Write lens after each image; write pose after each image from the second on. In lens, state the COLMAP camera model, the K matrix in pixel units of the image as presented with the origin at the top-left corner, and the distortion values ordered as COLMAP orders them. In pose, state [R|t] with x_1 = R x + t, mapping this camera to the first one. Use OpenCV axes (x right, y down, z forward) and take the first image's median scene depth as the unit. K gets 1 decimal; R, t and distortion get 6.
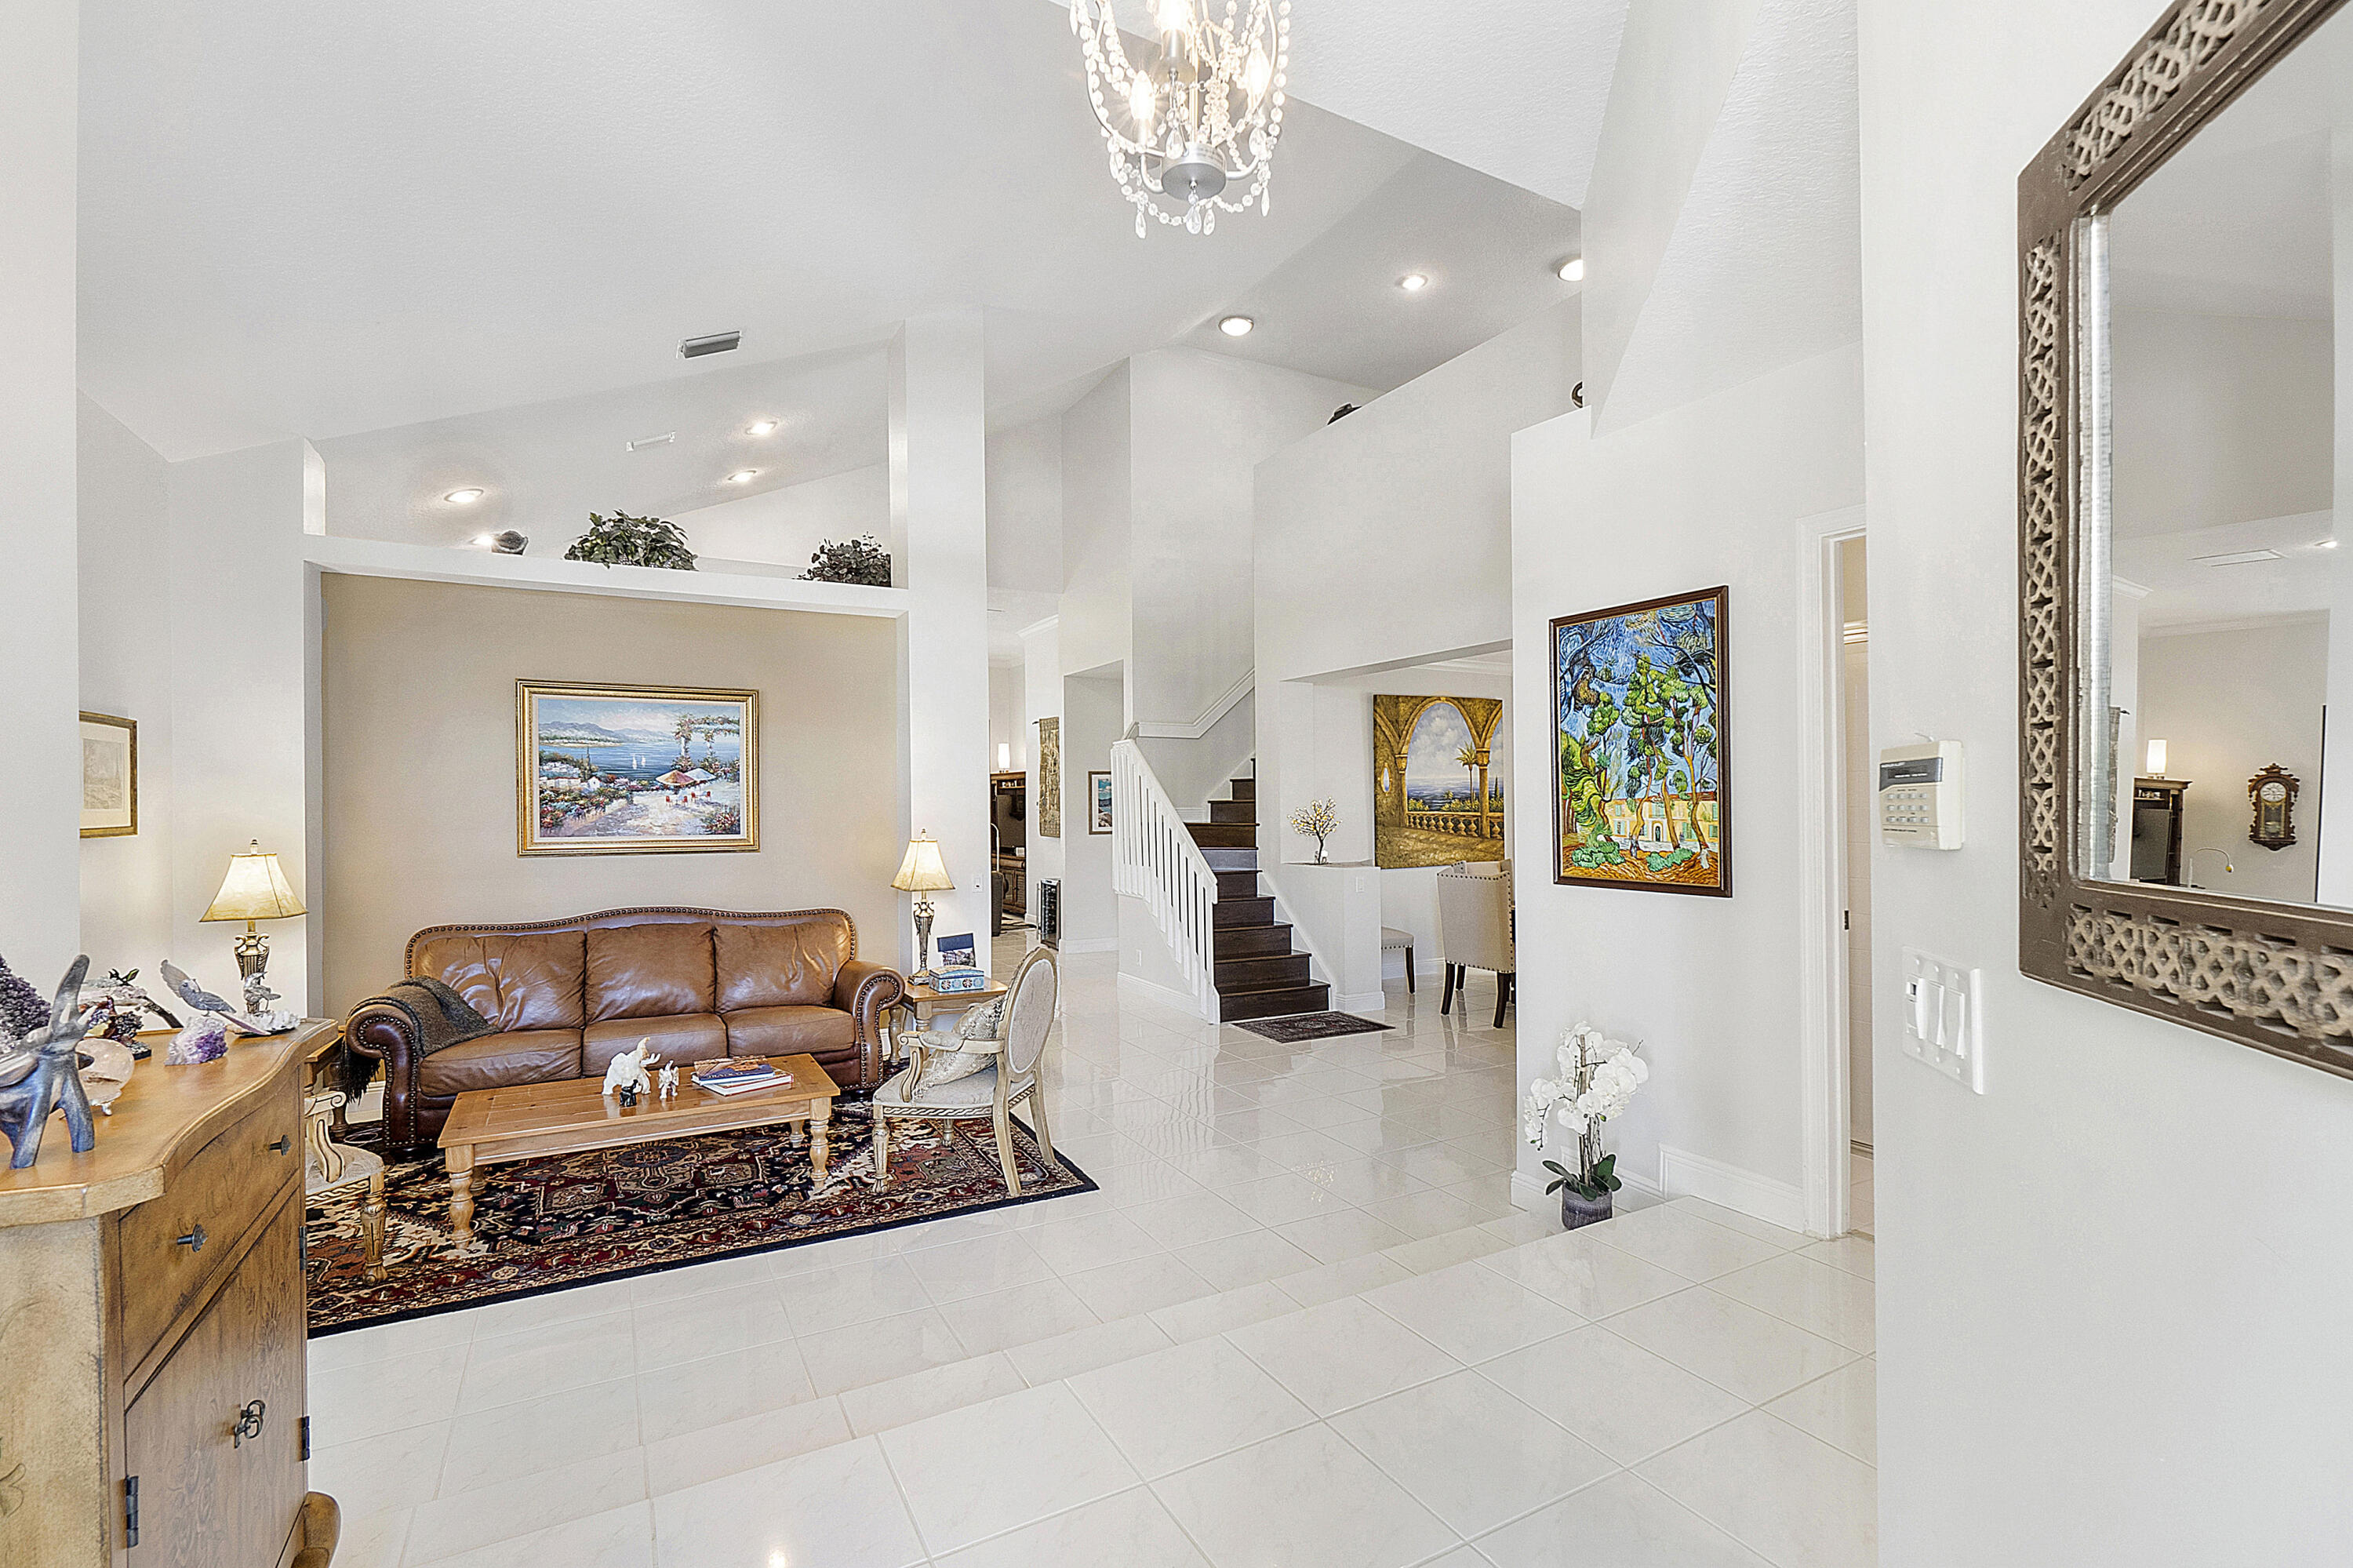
lens RADIAL K [[1033.2, 0, 1154.2], [0, 1033.2, 789.6], [0, 0, 1]] dist [-0.005298, 0.000012]
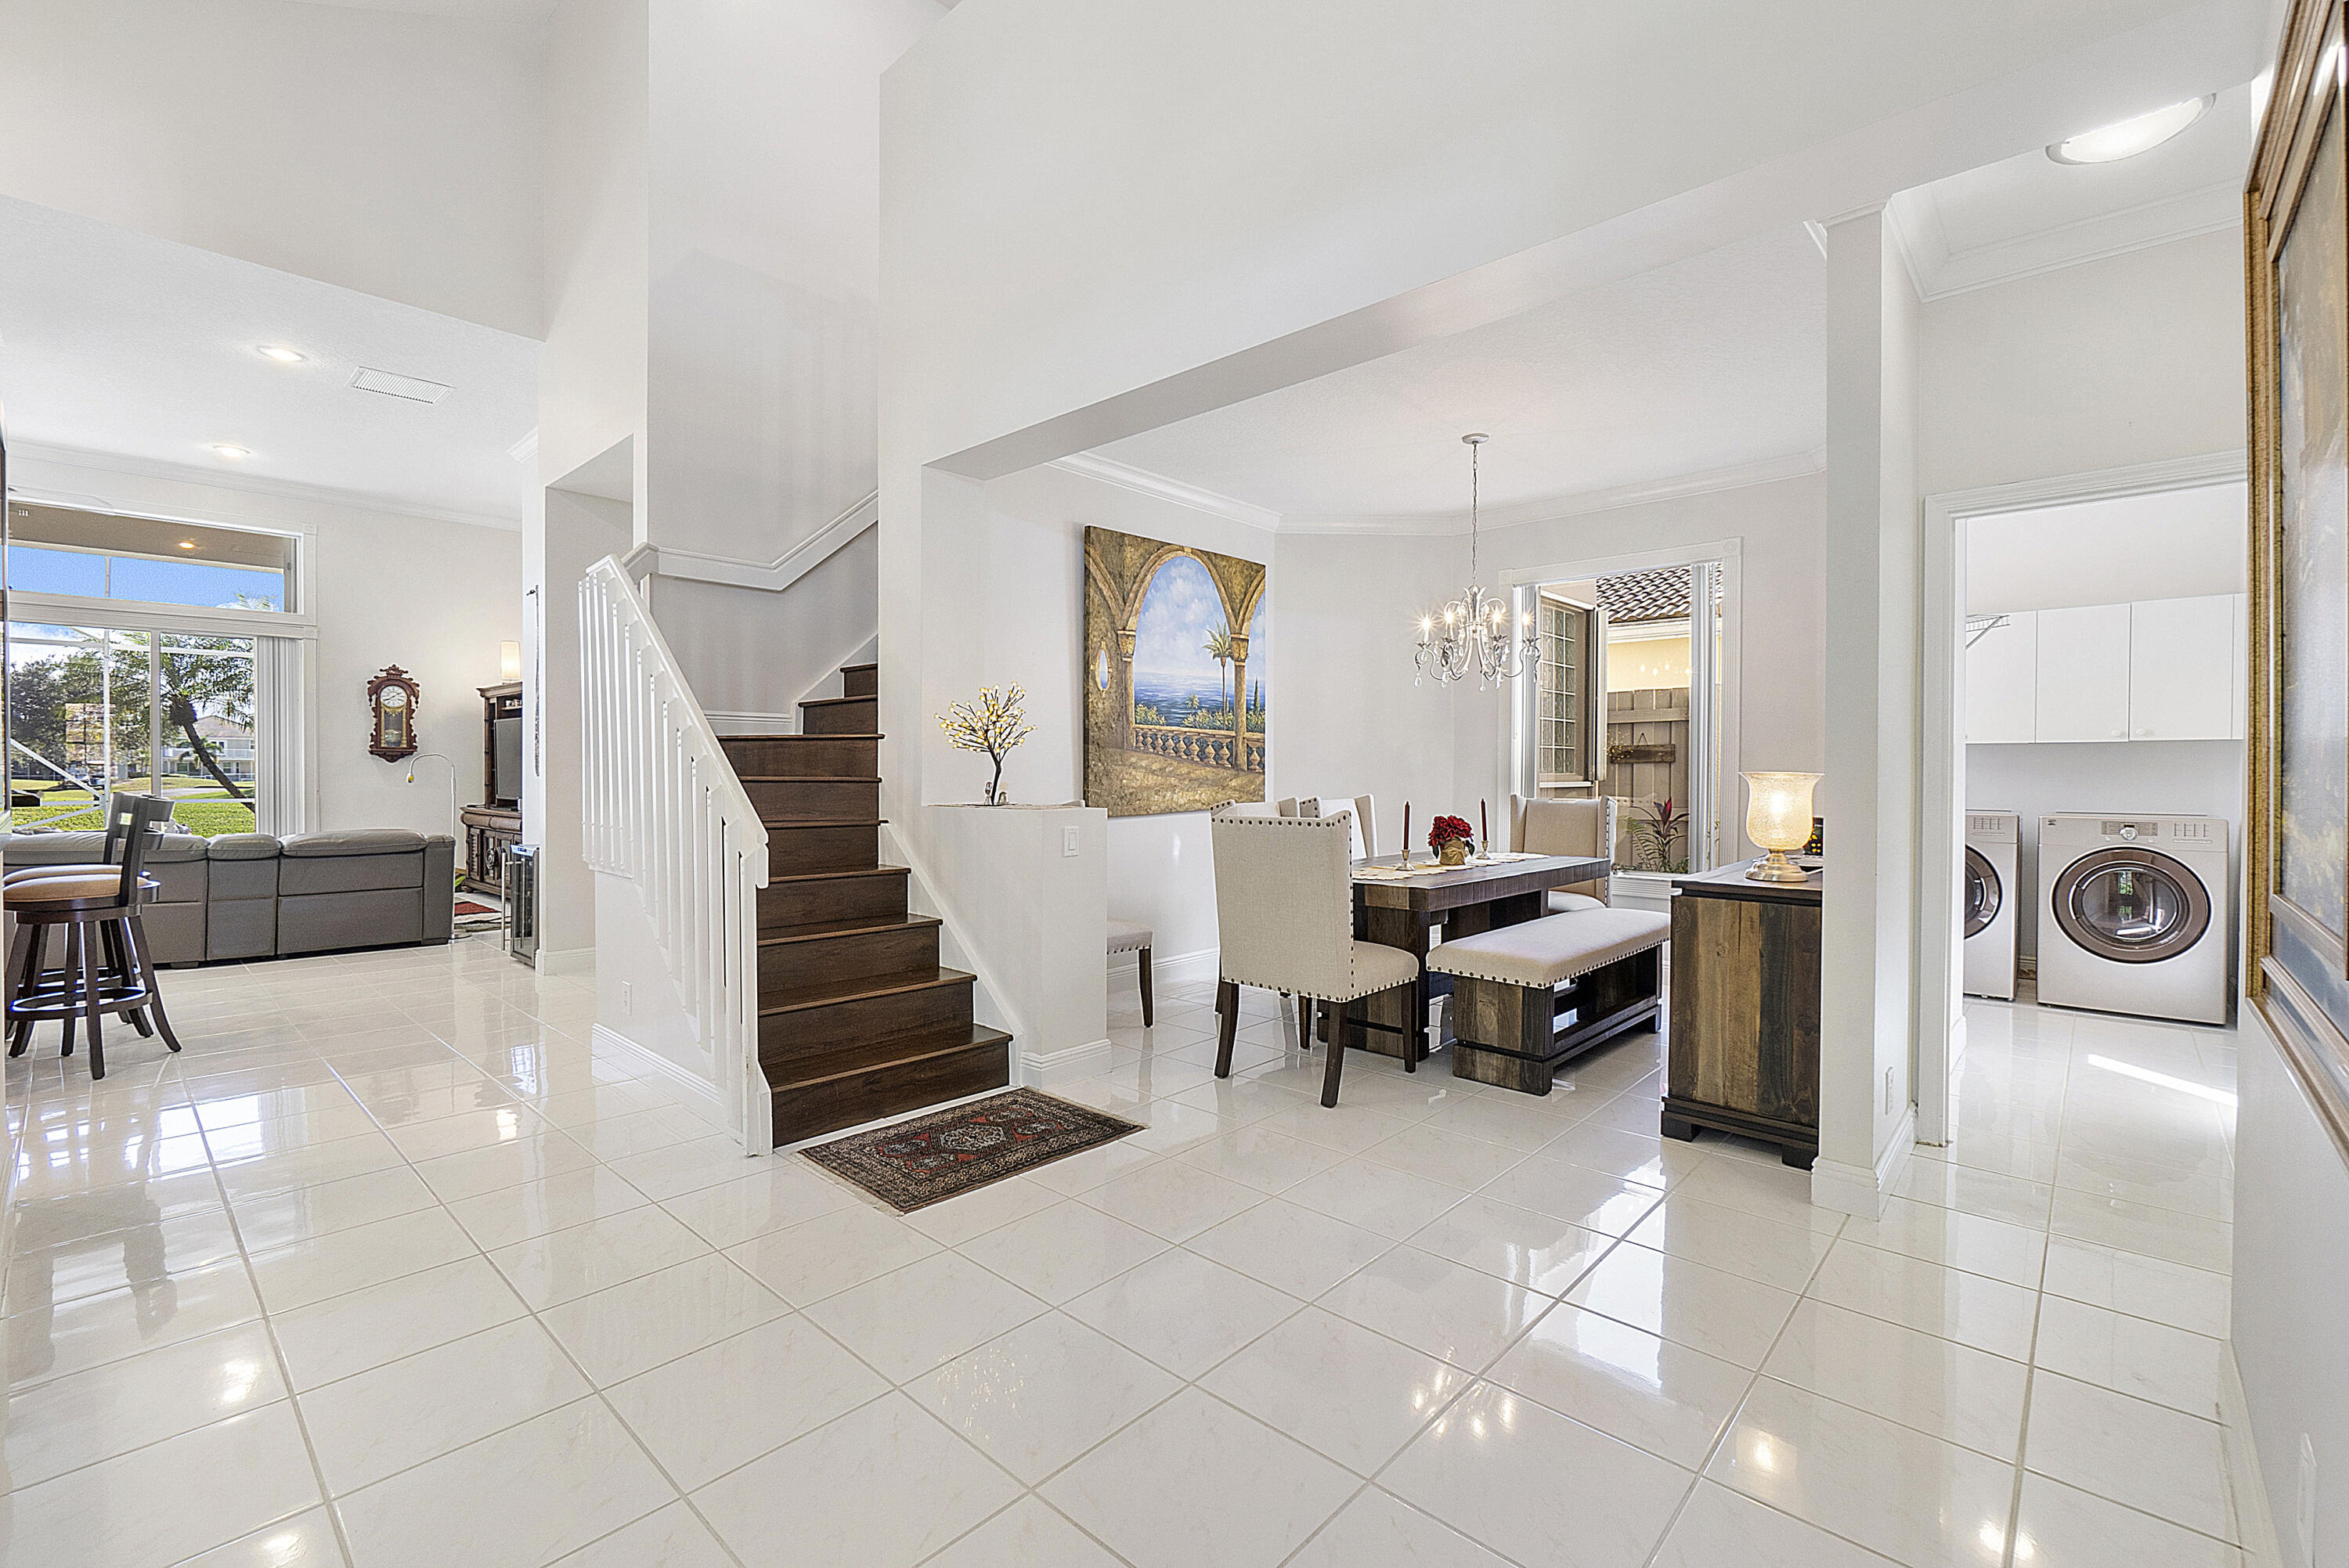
lens RADIAL K [[1019.4, 0, 1154.0], [0, 1019.4, 765.7], [0, 0, 1]] dist [-0.006502, 0.000844]
pose [[0.948732, 0.005167, 0.316041, 0.099102], [-0.008526, 0.999921, 0.009245, 0.063189], [-0.315968, -0.011466, 0.948701, 0.651778]]
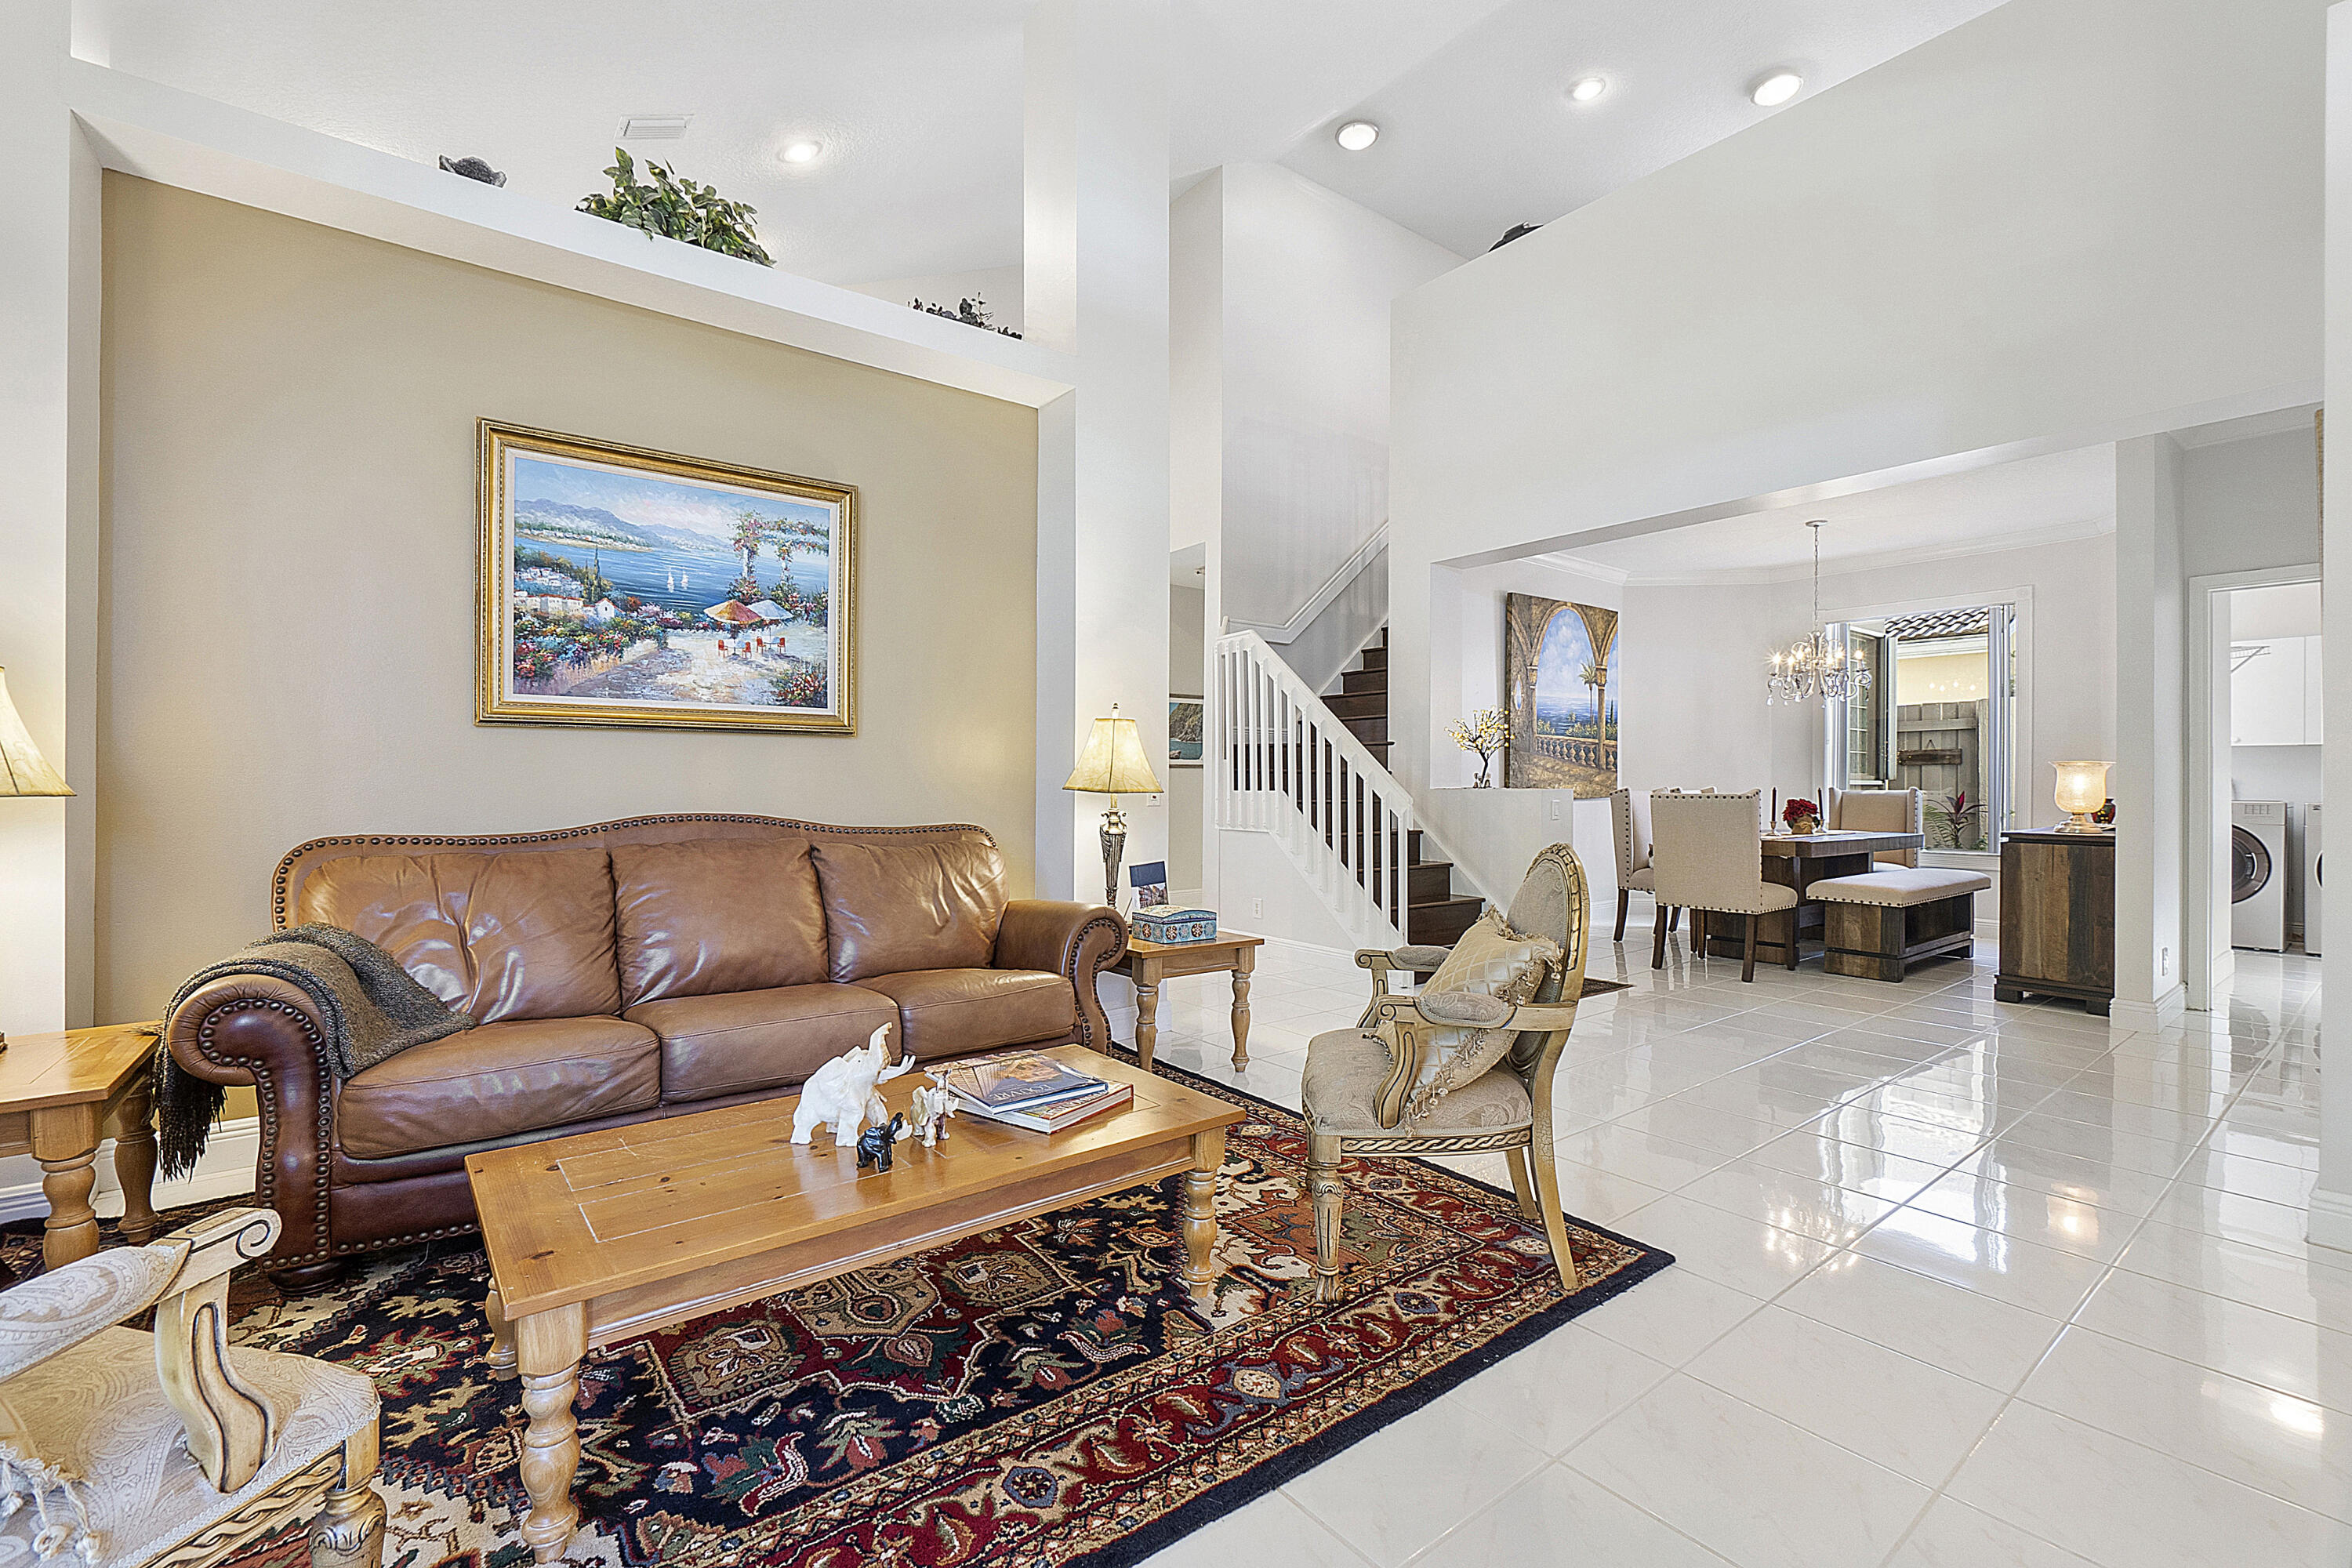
lens RADIAL K [[1020.8, 0, 1155.4], [0, 1020.8, 765.7], [0, 0, 1]] dist [-0.006502, 0.000844]
pose [[0.987262, 0.008029, 0.158902, -0.308896], [-0.007524, 0.999965, -0.003777, 0.082624], [-0.158927, 0.002534, 0.987287, 0.348321]]
